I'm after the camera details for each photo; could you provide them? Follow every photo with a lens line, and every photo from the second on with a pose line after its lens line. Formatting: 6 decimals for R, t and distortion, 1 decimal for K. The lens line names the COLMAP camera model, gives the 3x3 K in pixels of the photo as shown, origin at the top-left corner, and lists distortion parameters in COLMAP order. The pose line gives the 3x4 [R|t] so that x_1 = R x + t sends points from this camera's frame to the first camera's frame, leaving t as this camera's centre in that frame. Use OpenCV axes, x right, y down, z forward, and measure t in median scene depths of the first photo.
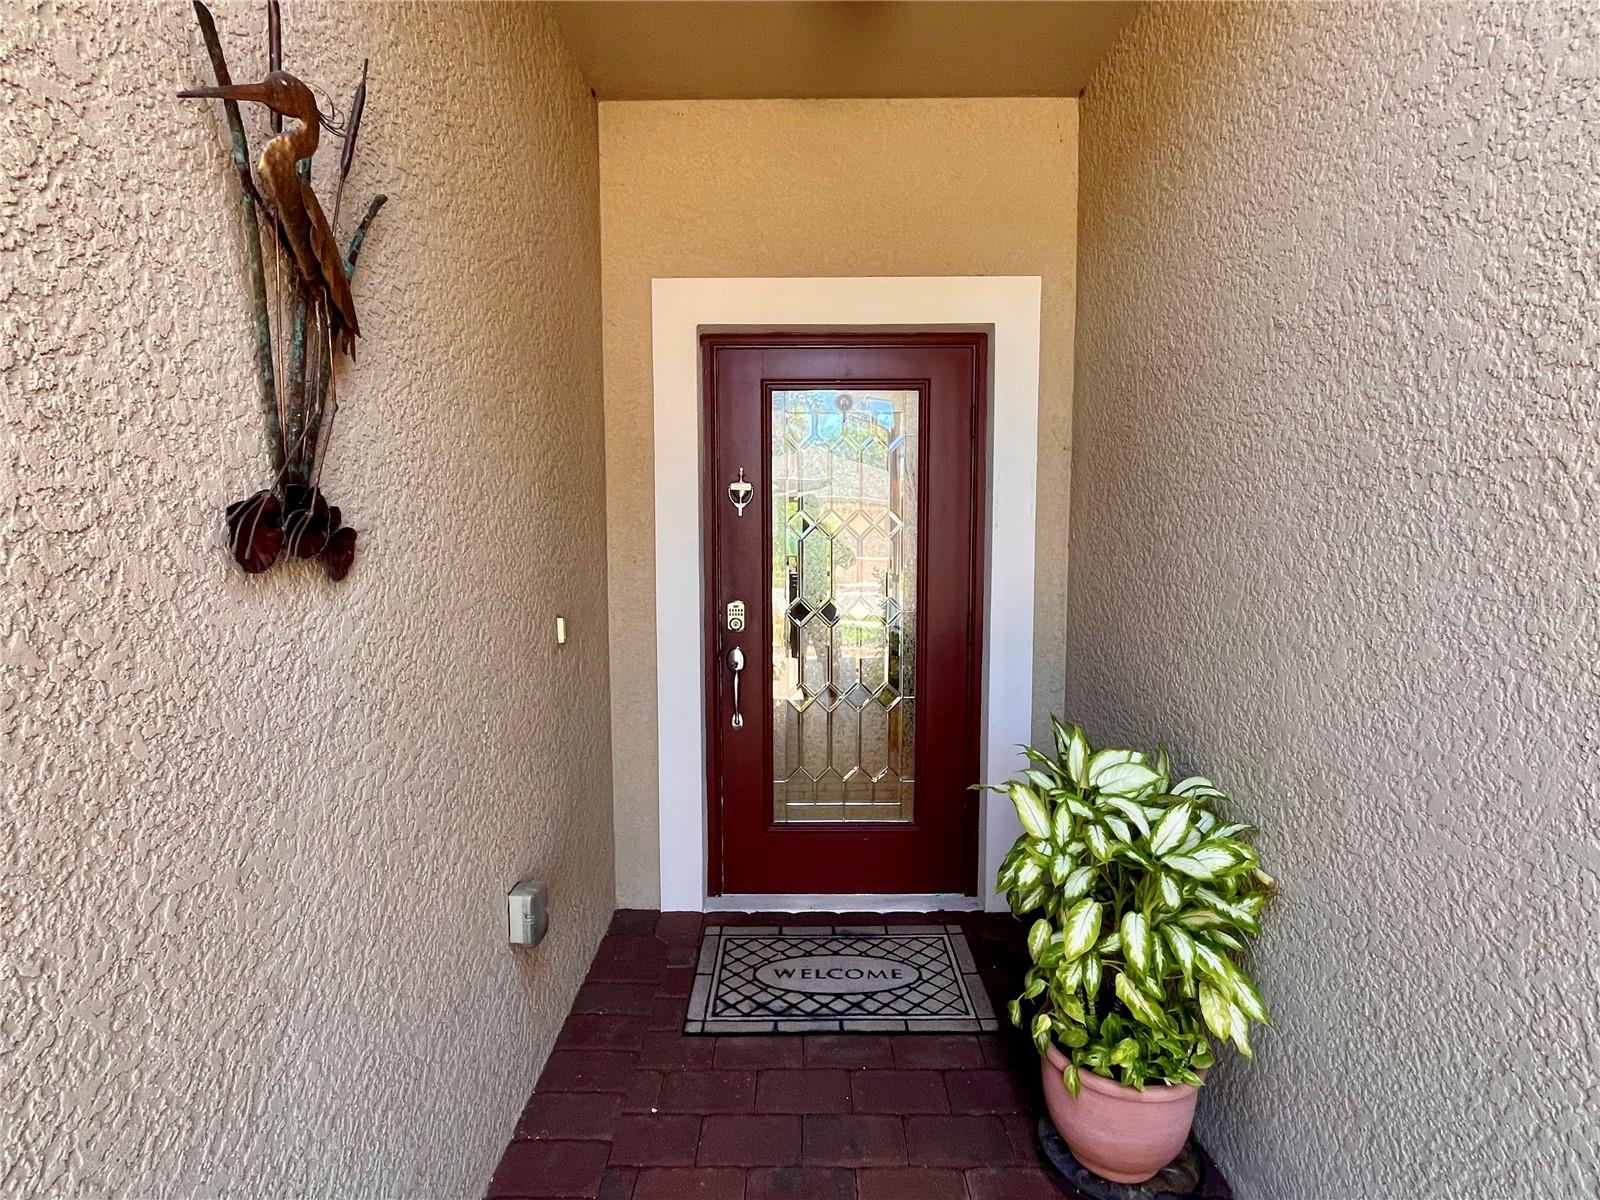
lens RADIAL K [[794.3, 0, 794.4], [0, 794.3, 599.9], [0, 0, 1]] dist [-0.022825, -0.000067]
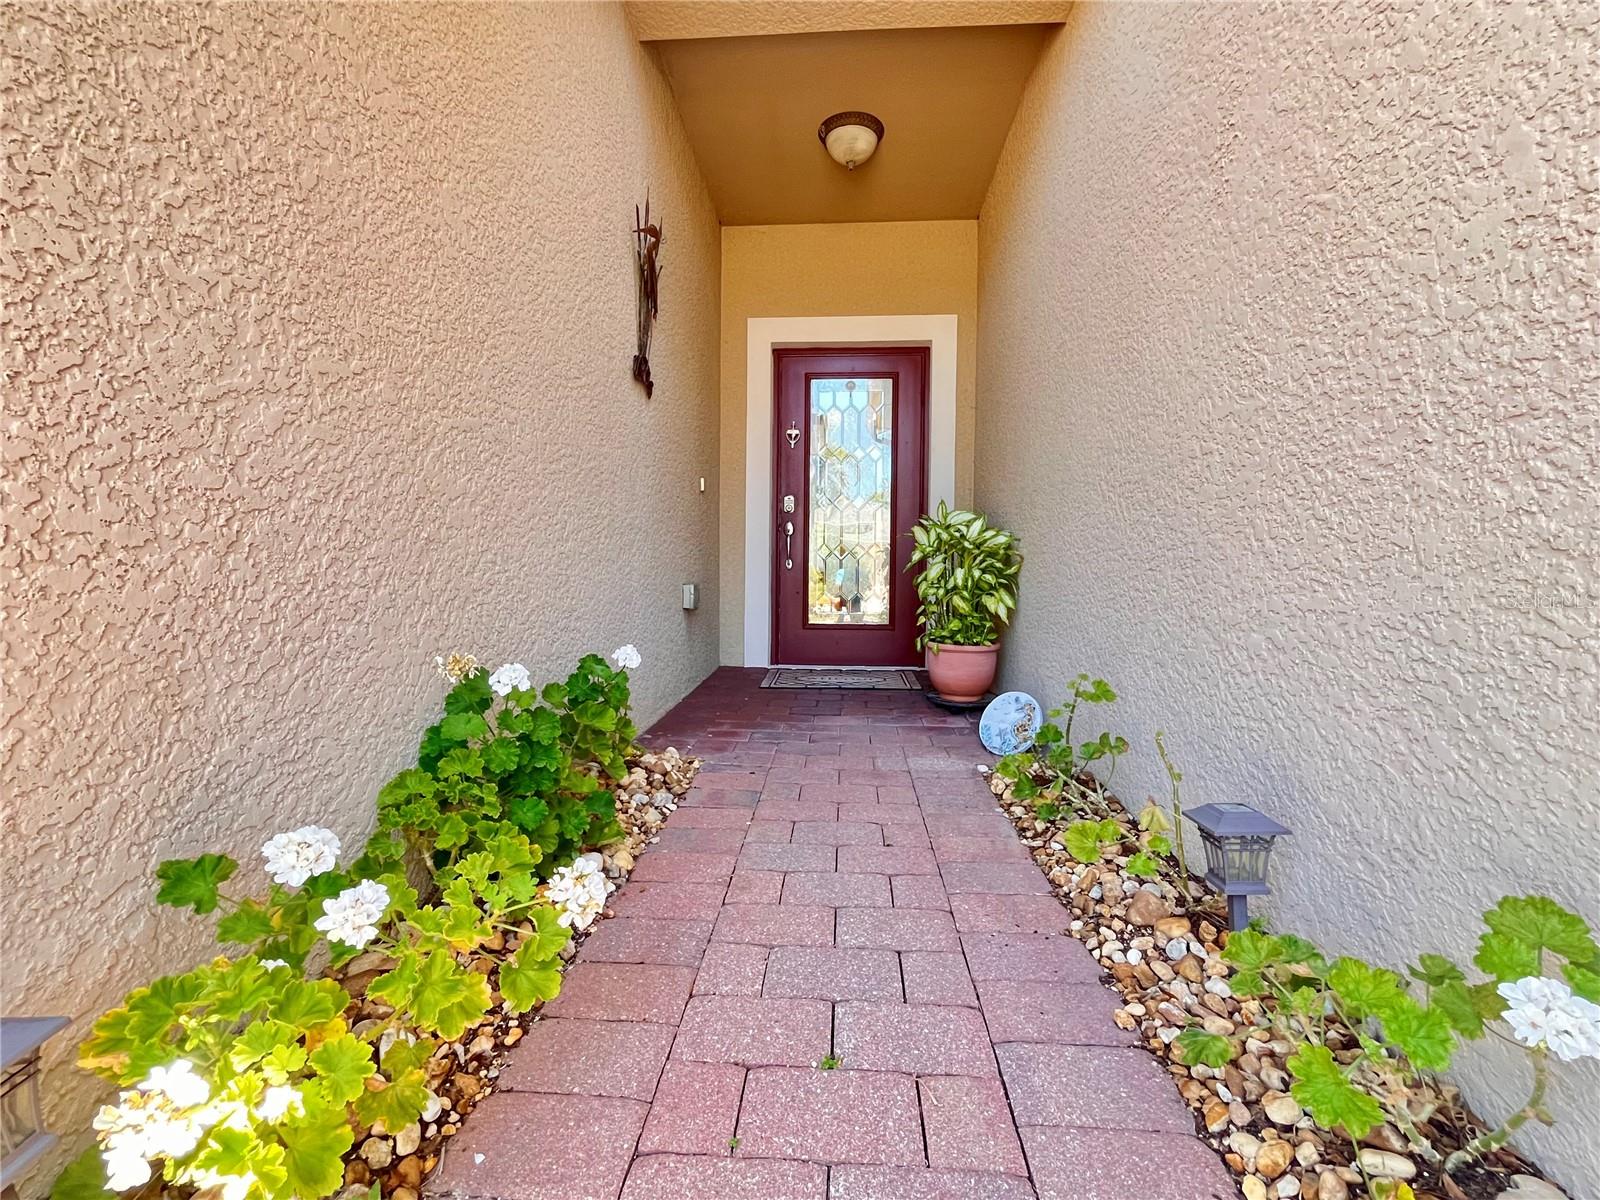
lens RADIAL K [[699.5, 0, 797.6], [0, 699.5, 604.1], [0, 0, 1]] dist [-0.003077, 0.000000]
pose [[0.998105, 0.015196, -0.059636, 0.045239], [-0.018504, 0.998297, -0.055315, 0.348481], [0.058694, 0.056313, 0.996686, -0.587900]]
